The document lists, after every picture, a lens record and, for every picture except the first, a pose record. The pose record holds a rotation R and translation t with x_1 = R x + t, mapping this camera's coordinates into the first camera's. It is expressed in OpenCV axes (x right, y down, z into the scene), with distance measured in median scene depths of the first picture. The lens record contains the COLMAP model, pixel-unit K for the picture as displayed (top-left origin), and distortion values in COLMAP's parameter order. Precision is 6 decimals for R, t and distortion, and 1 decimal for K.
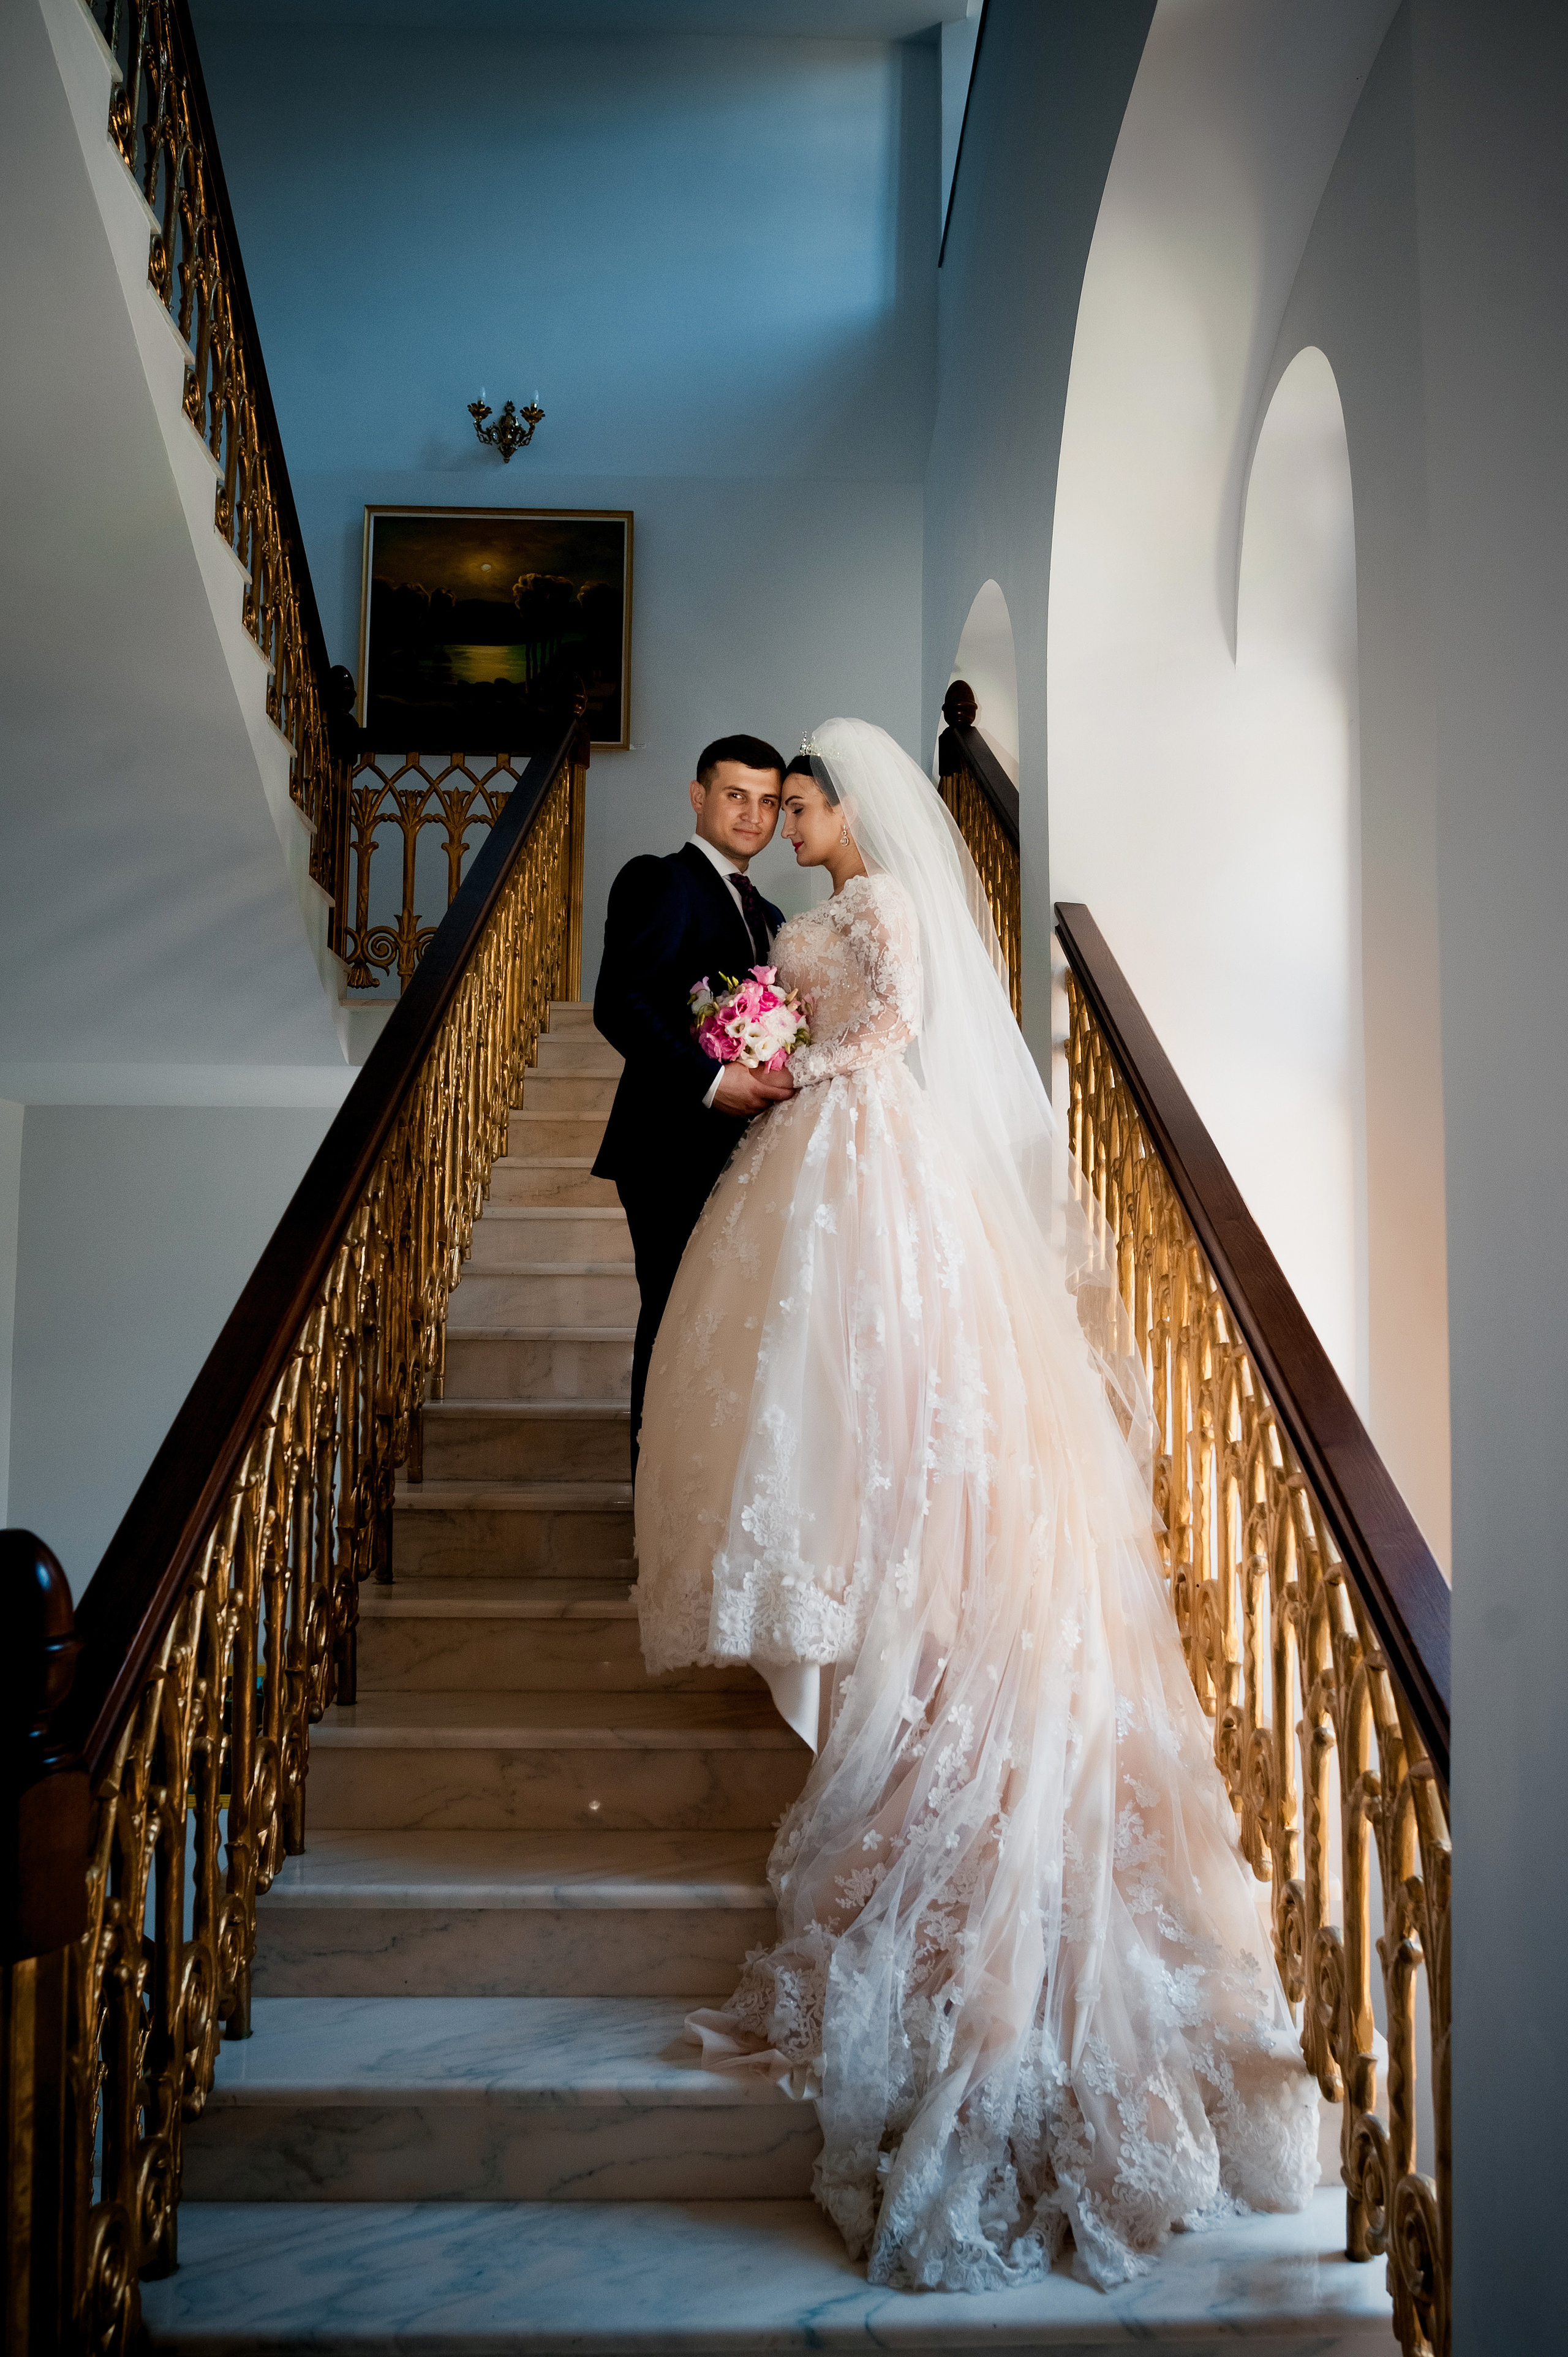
lens RADIAL K [[1671.9, 0, 784.0], [0, 1671.9, 1178.5], [0, 0, 1]] dist [-0.066825, 0.033217]
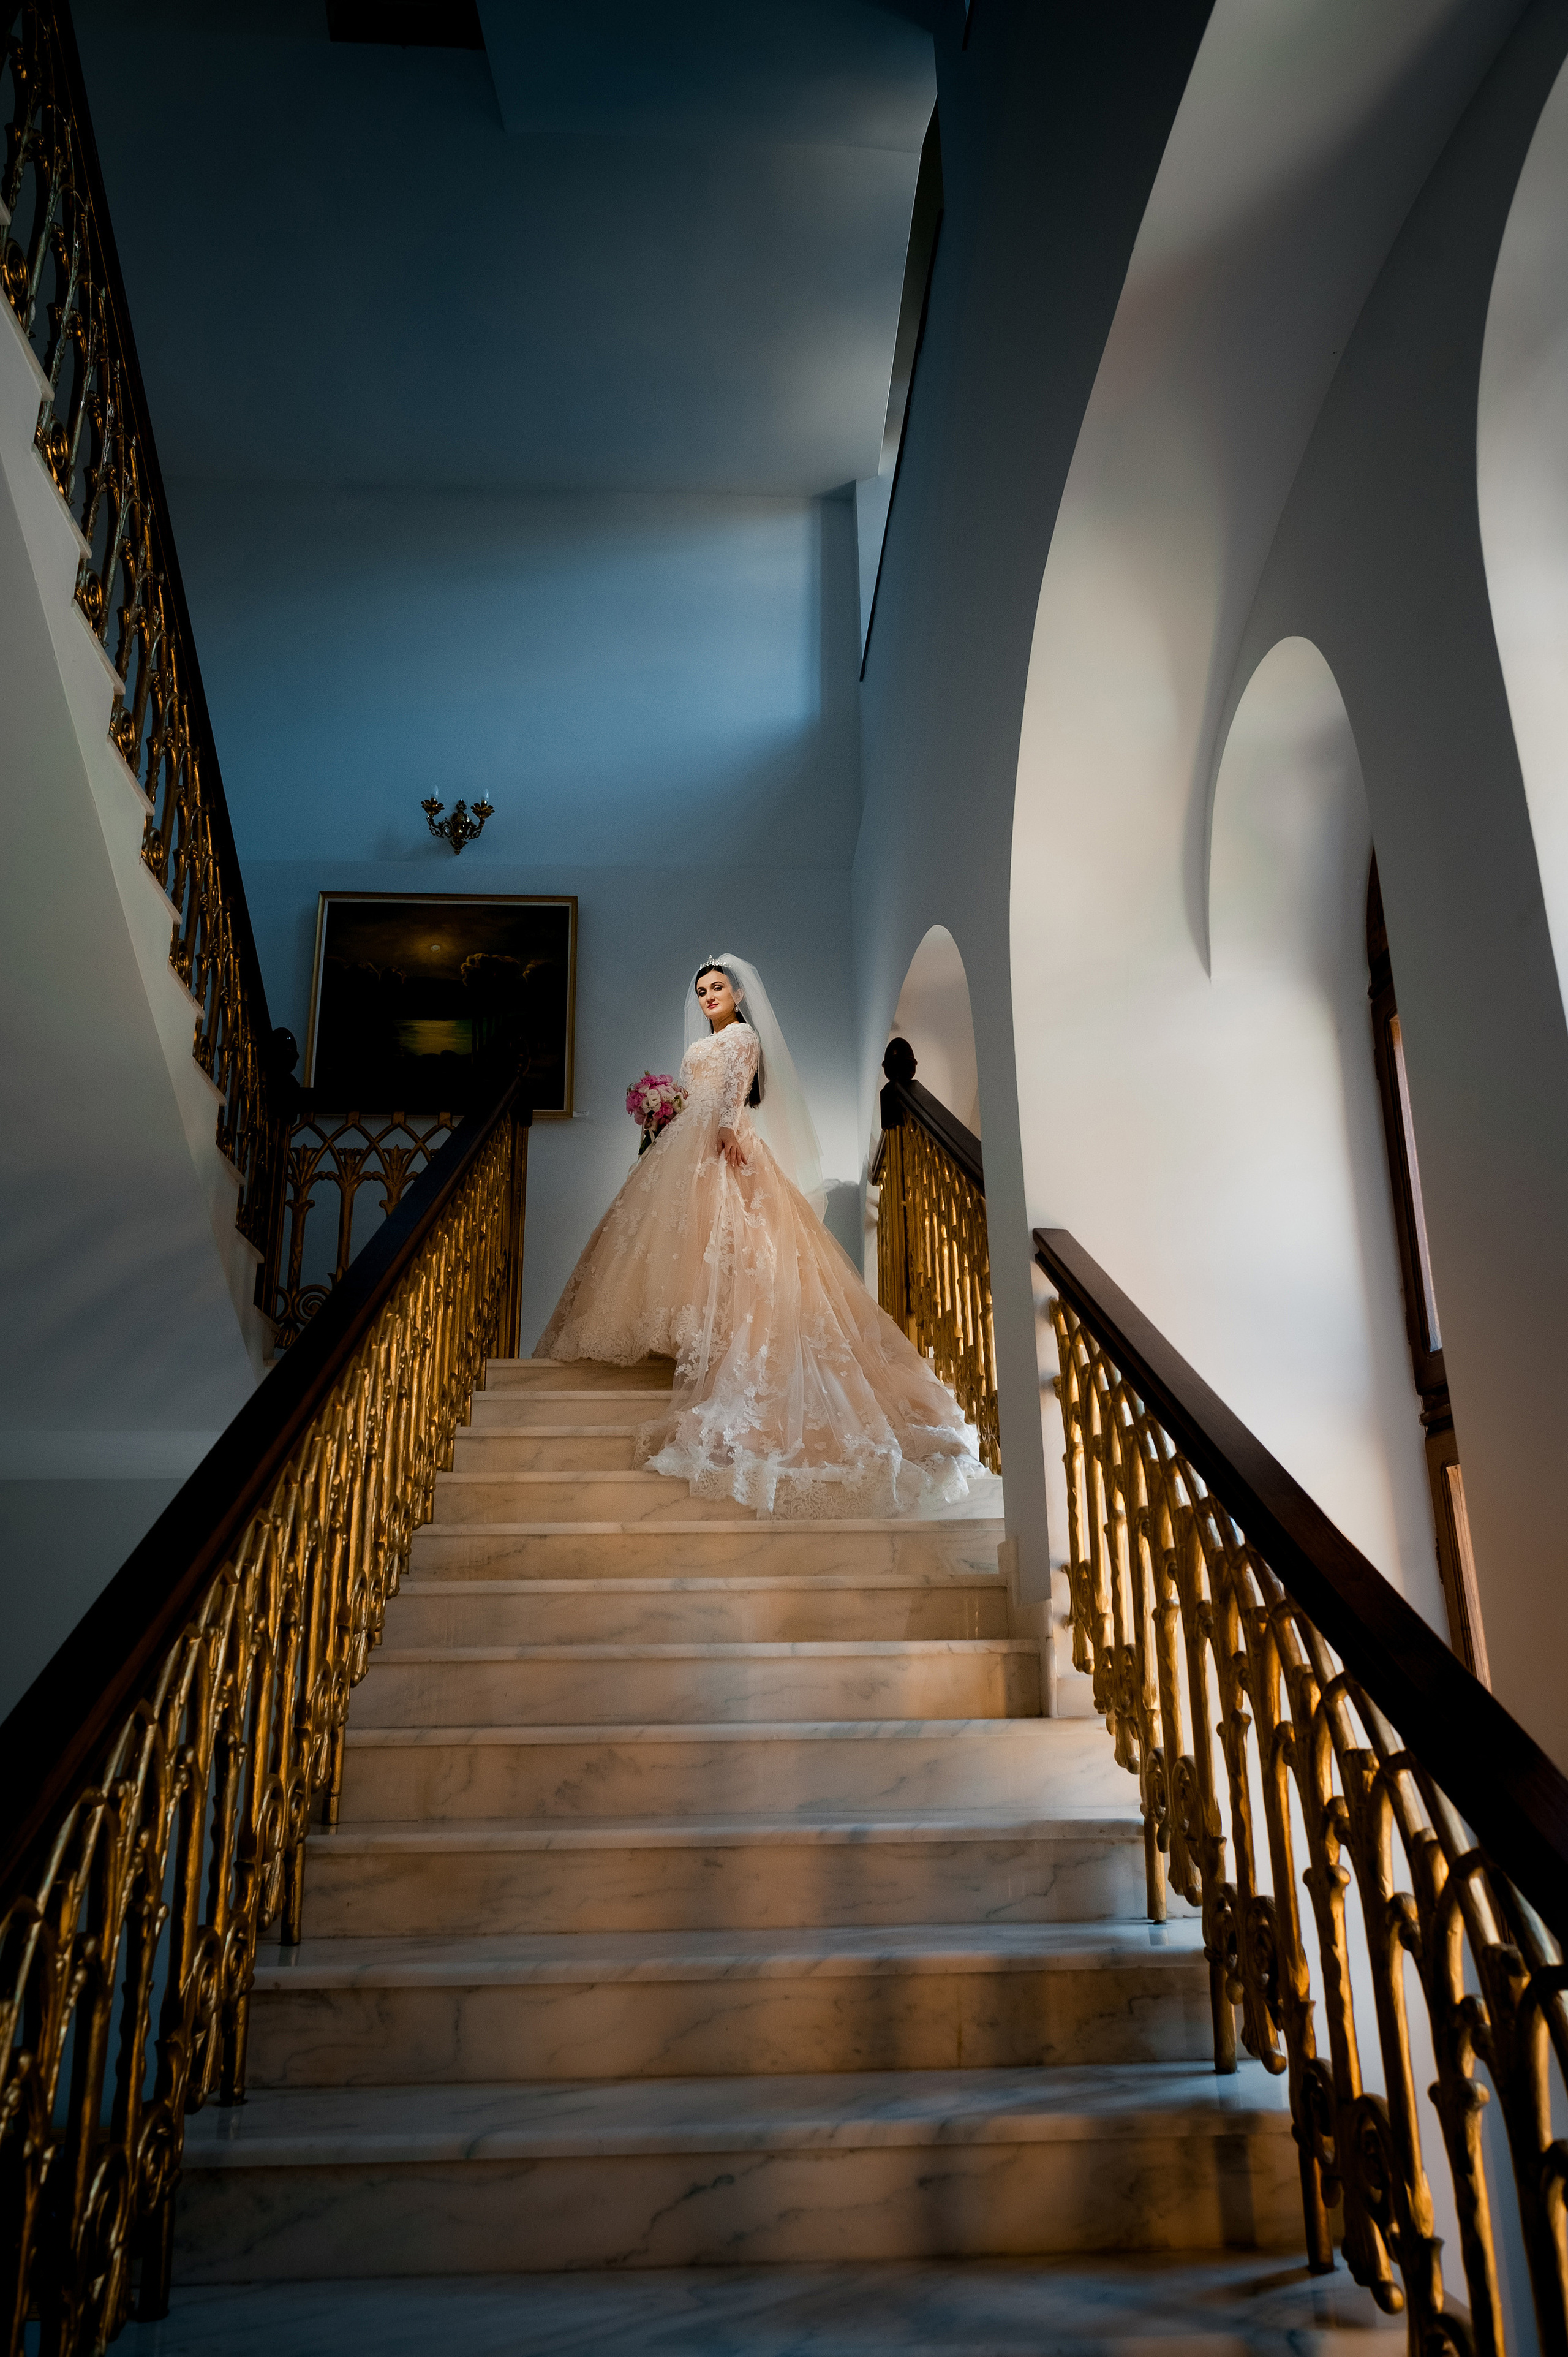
lens RADIAL K [[1582.3, 0, 784.0], [0, 1582.3, 1178.5], [0, 0, 1]] dist [-0.015971, 0.004224]
pose [[0.999027, -0.011231, 0.042658, -0.009070], [0.020547, 0.974208, -0.224715, 0.001072], [-0.039034, 0.225373, 0.973490, 0.105978]]
